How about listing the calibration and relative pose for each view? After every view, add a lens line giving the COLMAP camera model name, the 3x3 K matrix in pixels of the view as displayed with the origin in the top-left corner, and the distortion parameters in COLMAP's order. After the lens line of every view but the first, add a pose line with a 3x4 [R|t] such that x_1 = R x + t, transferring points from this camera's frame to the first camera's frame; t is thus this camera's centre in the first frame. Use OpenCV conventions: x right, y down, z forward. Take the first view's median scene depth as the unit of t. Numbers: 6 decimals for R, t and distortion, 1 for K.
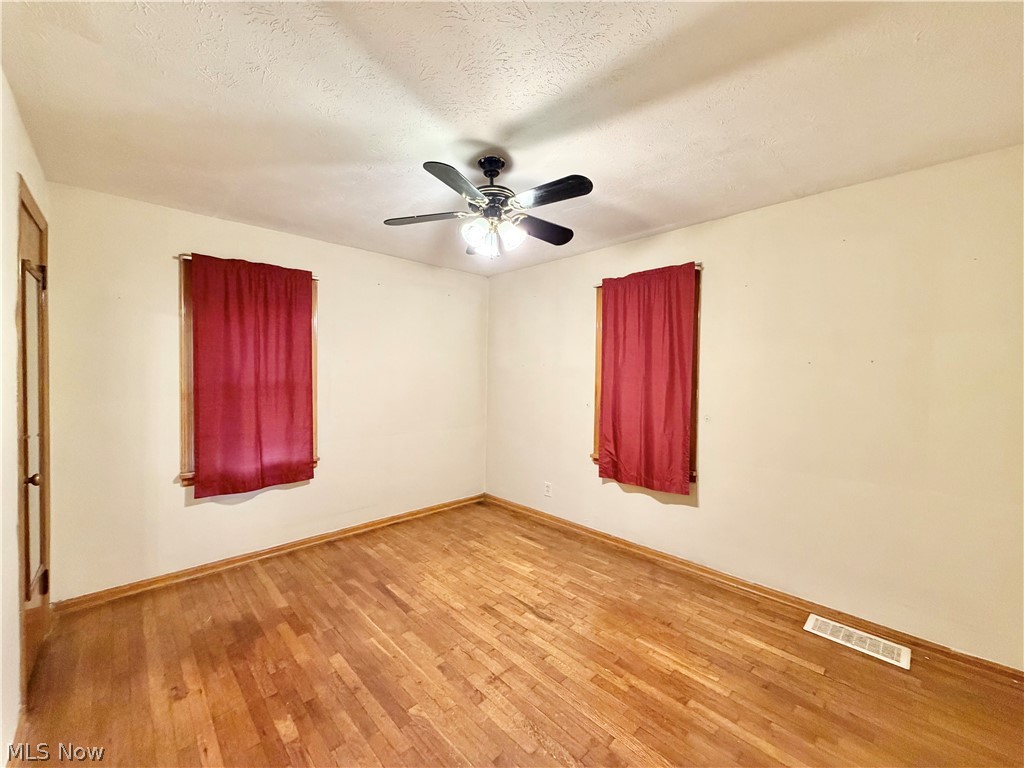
lens RADIAL K [[408.4, 0, 511.1], [0, 408.4, 383.5], [0, 0, 1]] dist [-0.003253, 0.000961]
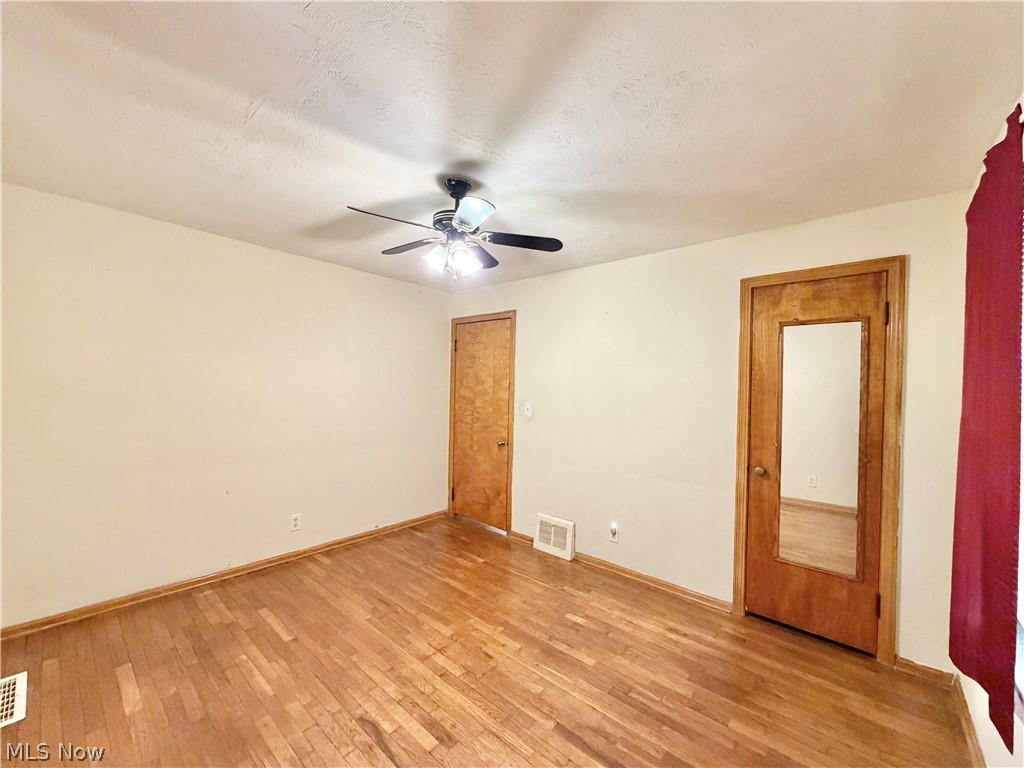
lens RADIAL K [[408.4, 0, 511.2], [0, 408.4, 384.6], [0, 0, 1]] dist [-0.003253, 0.000961]
pose [[-0.995528, -0.032575, -0.088674, -0.080562], [-0.035026, 0.999042, 0.026220, -0.056192], [0.087735, 0.029209, -0.995716, 1.560622]]
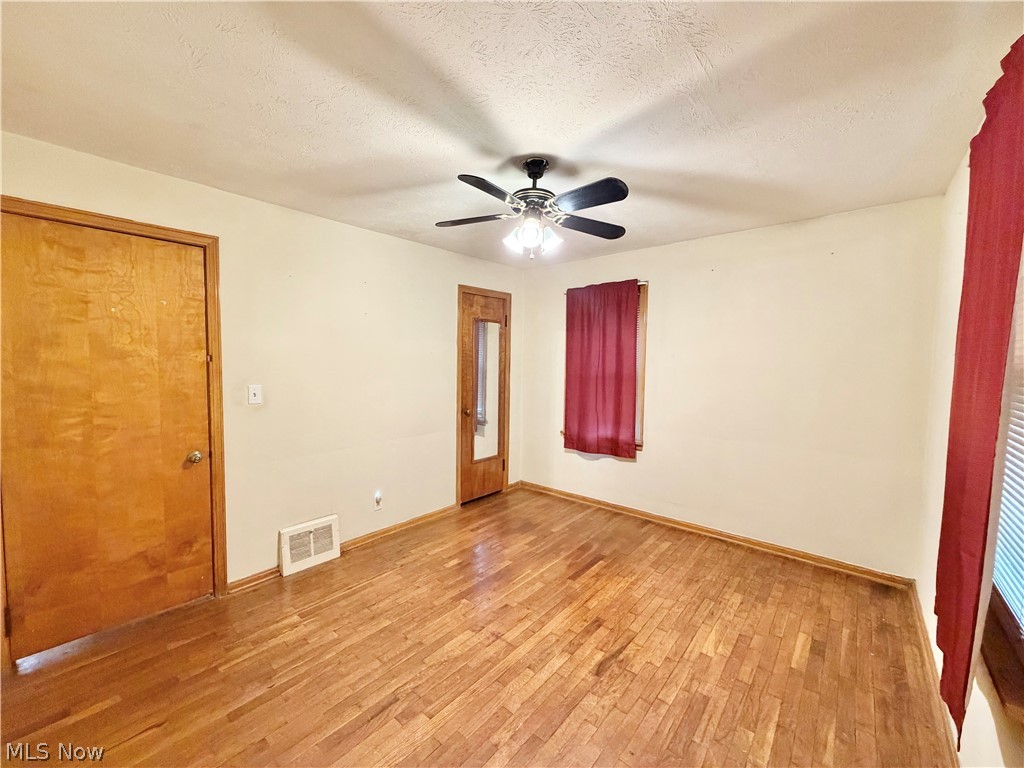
lens RADIAL K [[408.4, 0, 506.5], [0, 408.4, 383.7], [0, 0, 1]] dist [-0.003253, 0.000961]
pose [[0.090780, 0.047725, -0.994727, 0.765964], [-0.034208, 0.998411, 0.044780, -0.023653], [0.995283, 0.029962, 0.092269, 0.647812]]
